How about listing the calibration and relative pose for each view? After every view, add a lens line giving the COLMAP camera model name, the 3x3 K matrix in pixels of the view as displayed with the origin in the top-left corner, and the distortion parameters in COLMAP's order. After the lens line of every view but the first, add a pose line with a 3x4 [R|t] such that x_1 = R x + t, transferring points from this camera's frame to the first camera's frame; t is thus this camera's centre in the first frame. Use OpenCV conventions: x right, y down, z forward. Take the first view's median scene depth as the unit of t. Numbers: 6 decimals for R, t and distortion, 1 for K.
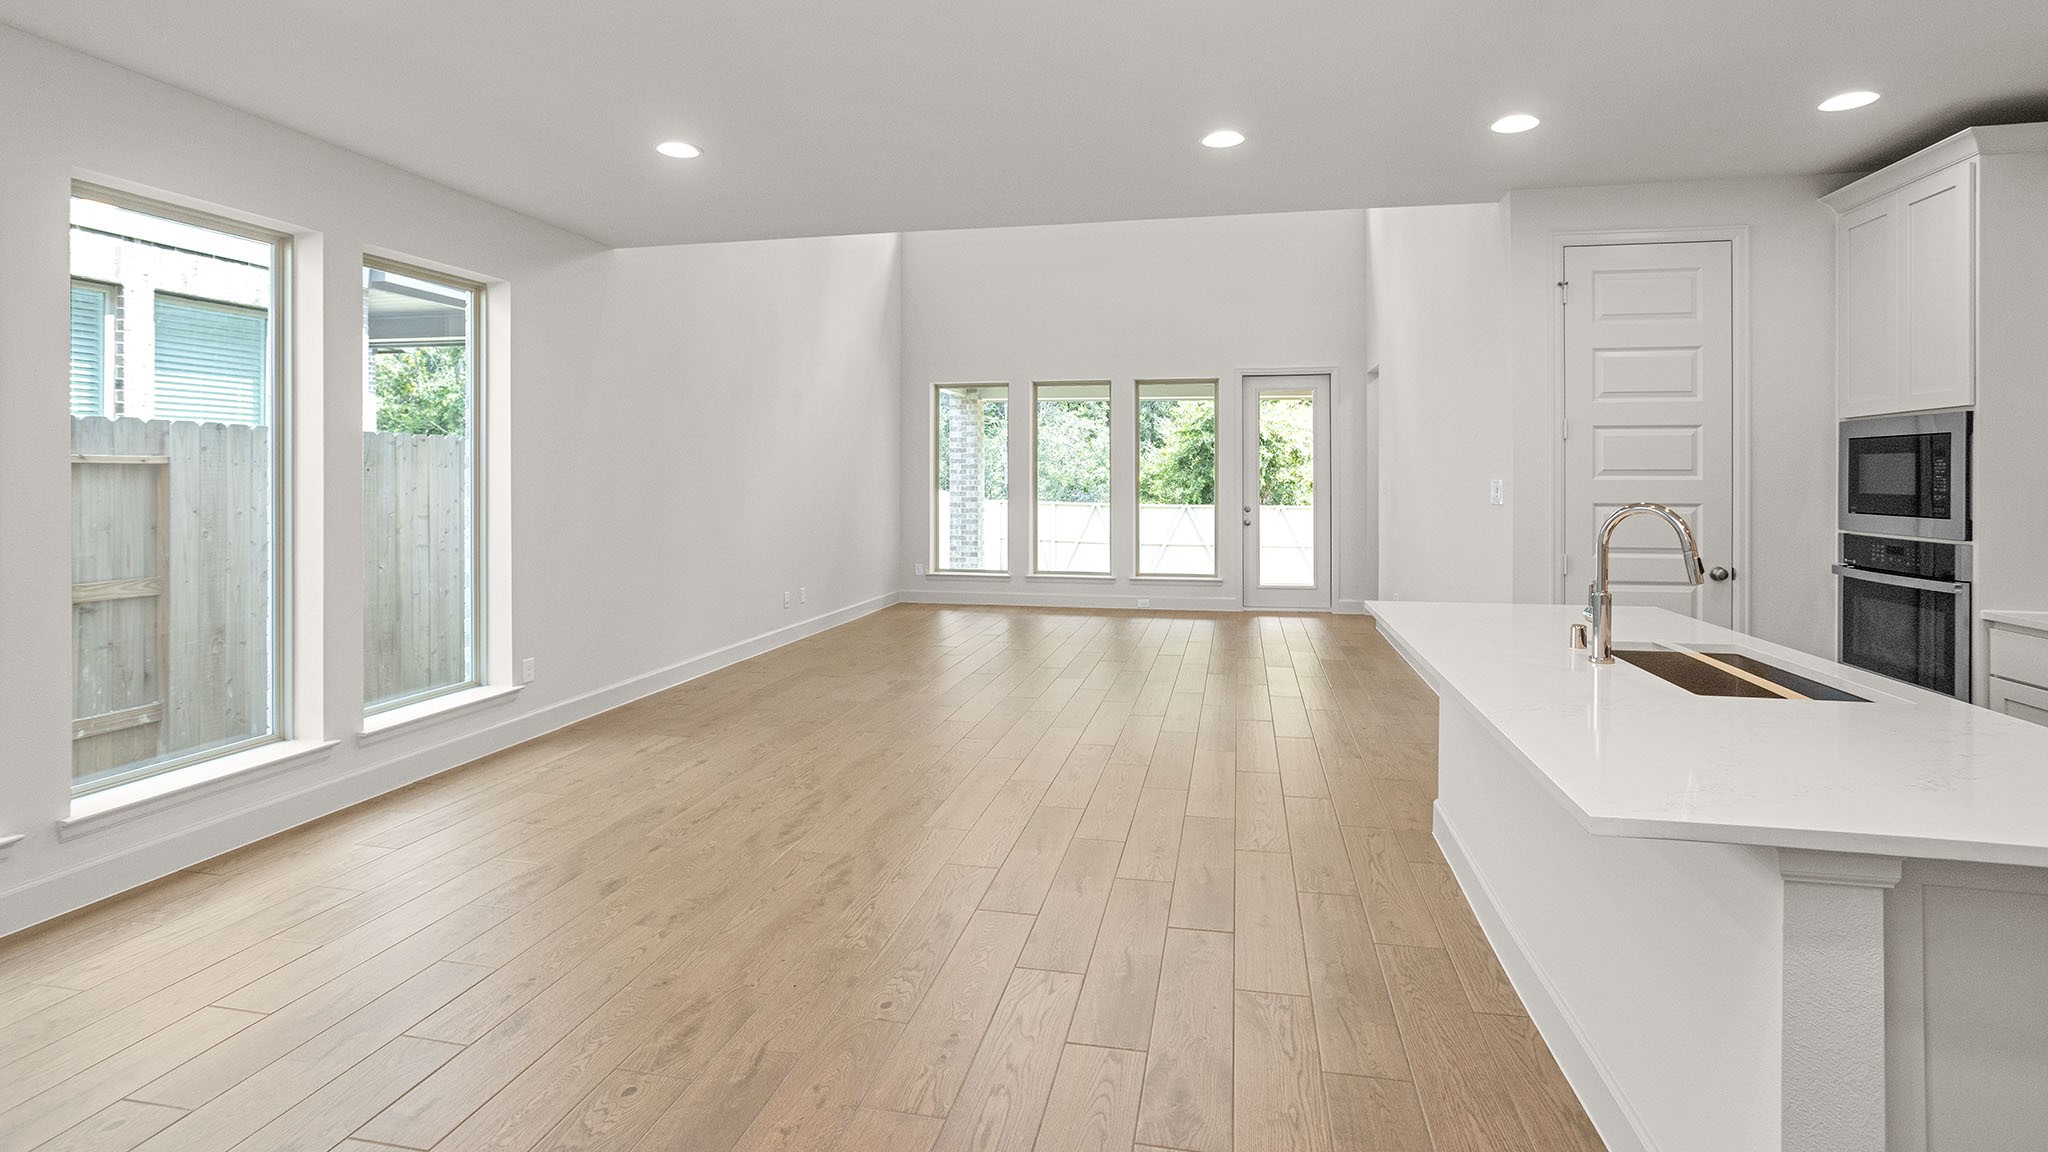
lens RADIAL K [[986.6, 0, 1020.8], [0, 986.6, 475.0], [0, 0, 1]] dist [-0.060495, 0.024636]
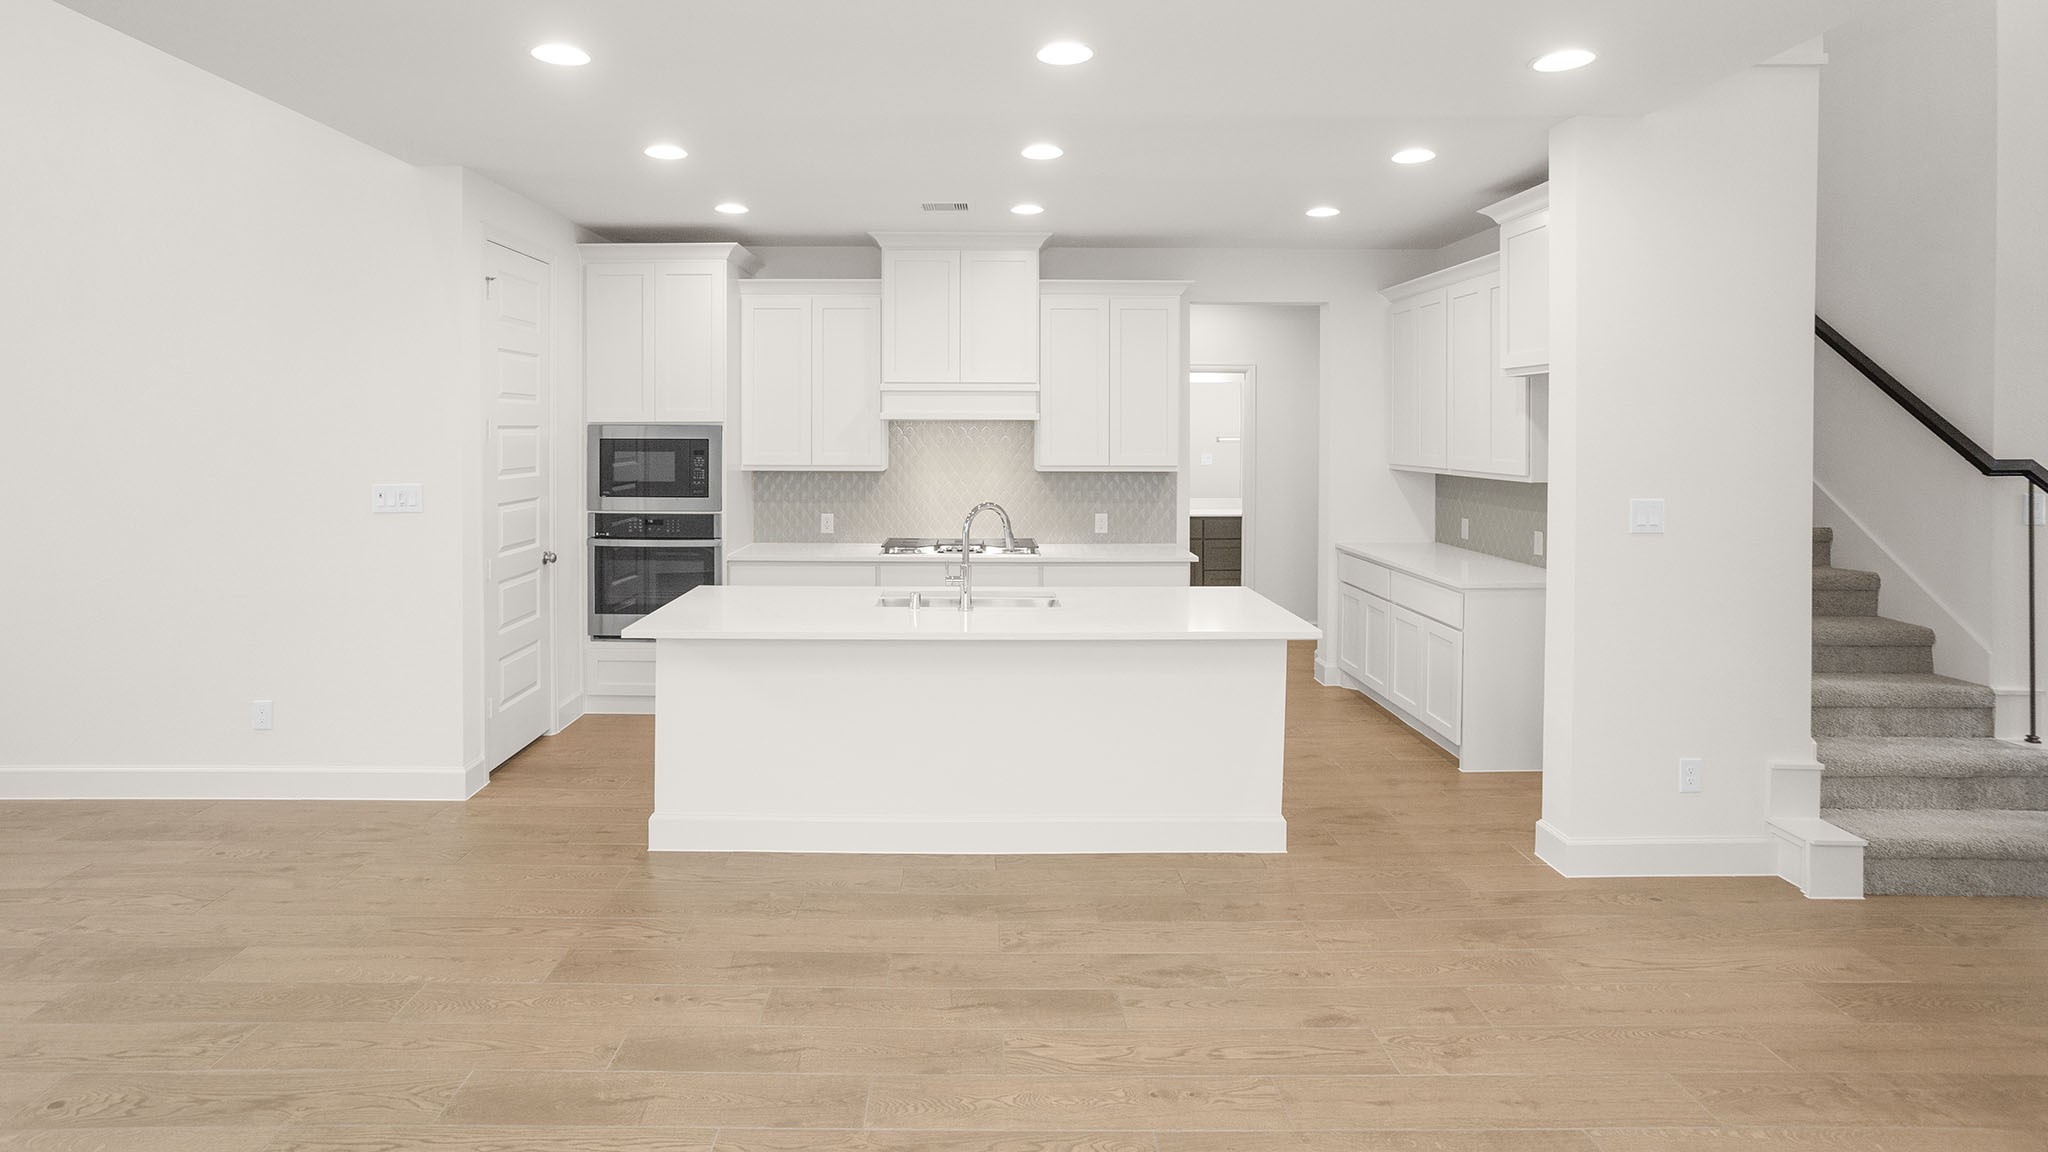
lens RADIAL K [[1026.0, 0, 997.2], [0, 1026.0, 438.7], [0, 0, 1]] dist [-0.020343, 0.001282]
pose [[-0.228677, -0.011793, 0.973431, -0.252895], [-0.004858, 0.999928, 0.010973, -0.023966], [-0.973490, -0.002220, -0.228718, 0.342729]]
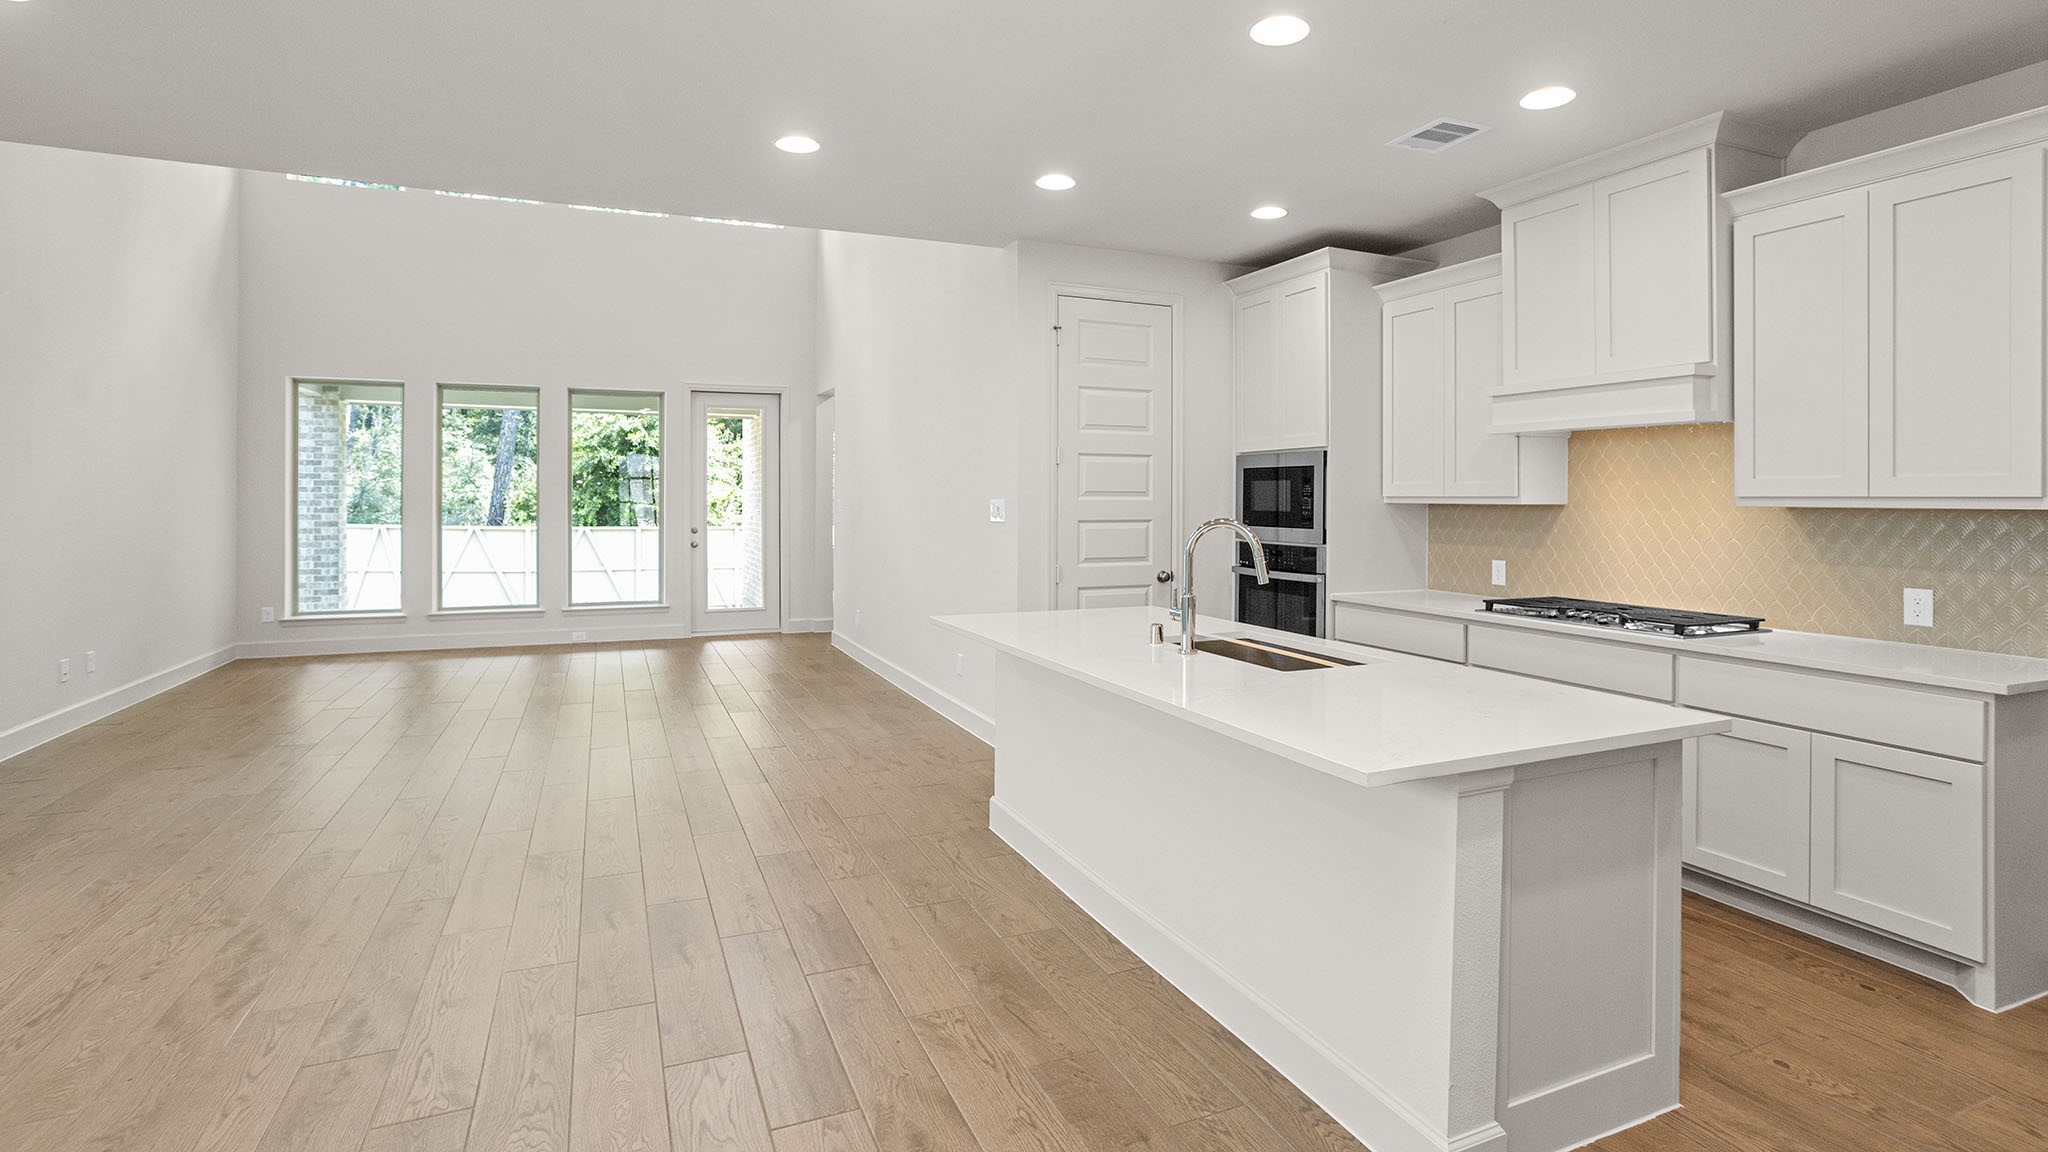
lens RADIAL K [[986.6, 0, 1038.0], [0, 986.6, 498.8], [0, 0, 1]] dist [-0.060495, 0.024636]
pose [[0.805070, 0.001393, 0.593178, -0.068426], [-0.003460, 0.999991, 0.002348, 0.000508], [-0.593170, -0.003943, 0.805068, 0.035042]]
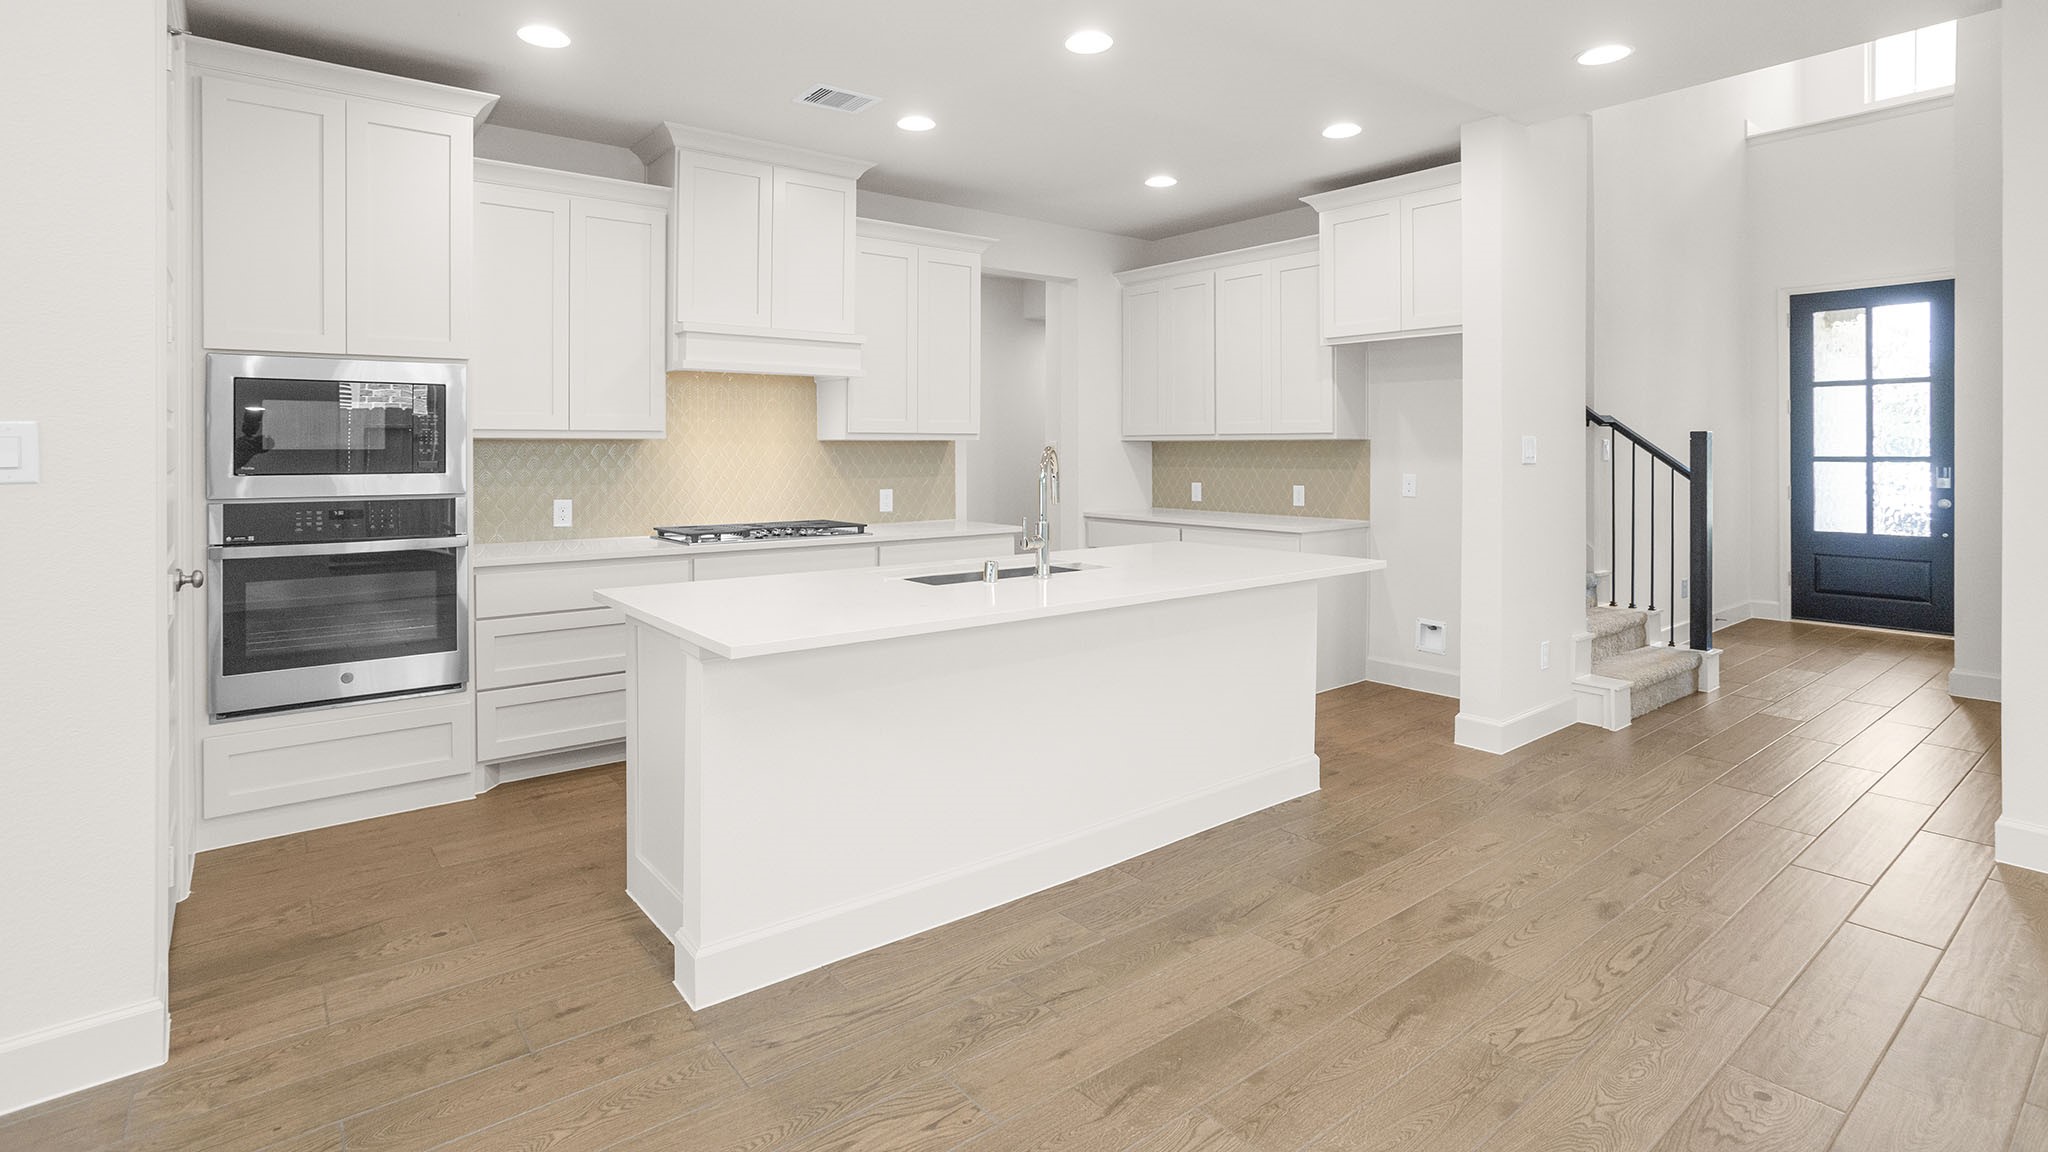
lens RADIAL K [[974.7, 0, 1033.2], [0, 974.7, 436.9], [0, 0, 1]] dist [-0.023273, 0.008935]
pose [[-0.777898, 0.005055, 0.628371, -0.044822], [-0.002045, 0.999942, -0.010575, 0.006980], [-0.628388, -0.009512, -0.777842, 0.513535]]
